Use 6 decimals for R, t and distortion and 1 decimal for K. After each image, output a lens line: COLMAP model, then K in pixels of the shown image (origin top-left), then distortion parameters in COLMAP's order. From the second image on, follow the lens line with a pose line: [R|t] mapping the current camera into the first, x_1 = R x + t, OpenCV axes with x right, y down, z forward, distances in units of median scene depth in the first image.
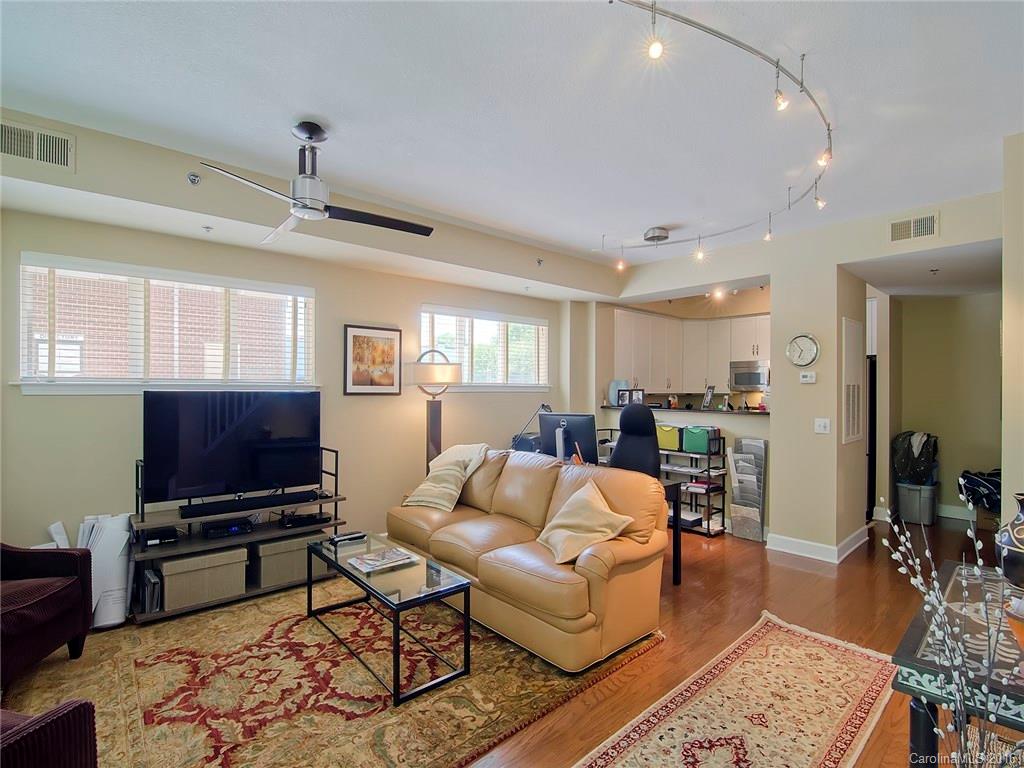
lens RADIAL K [[527.6, 0, 511.6], [0, 527.6, 391.7], [0, 0, 1]] dist [-0.023180, -0.001300]
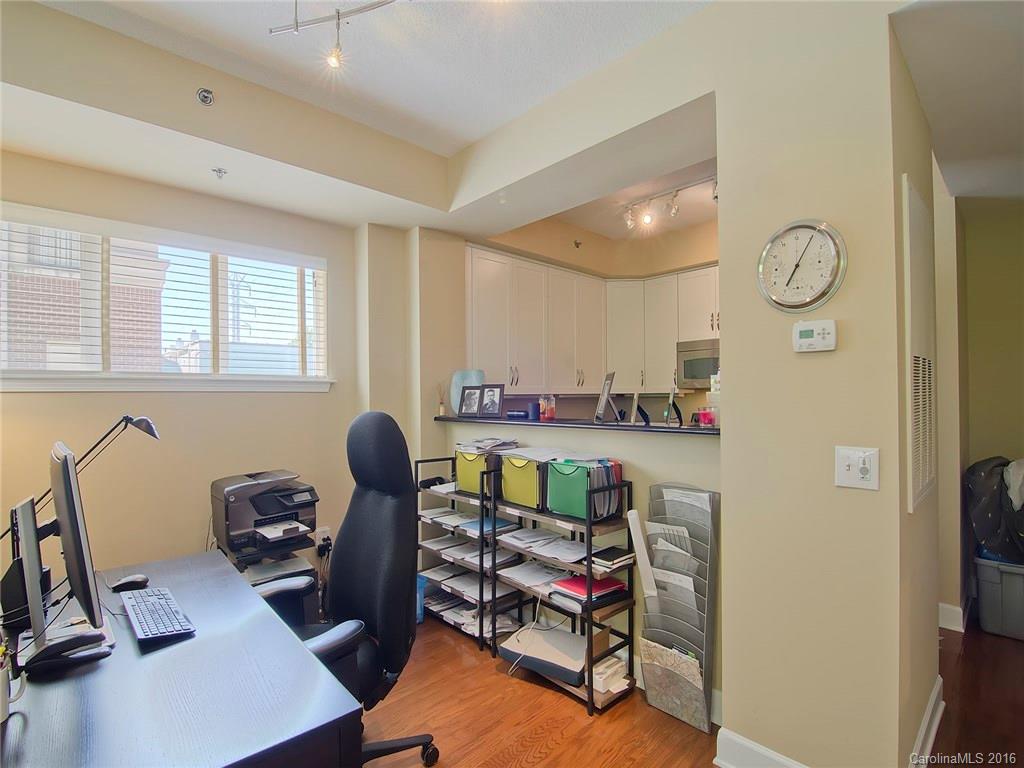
lens RADIAL K [[527.6, 0, 511.6], [0, 527.6, 391.7], [0, 0, 1]] dist [-0.023180, -0.001300]
pose [[0.999872, -0.005477, 0.015024, 0.281871], [0.005798, 0.999754, -0.021403, 0.015752], [-0.014903, 0.021487, 0.999658, 0.516643]]
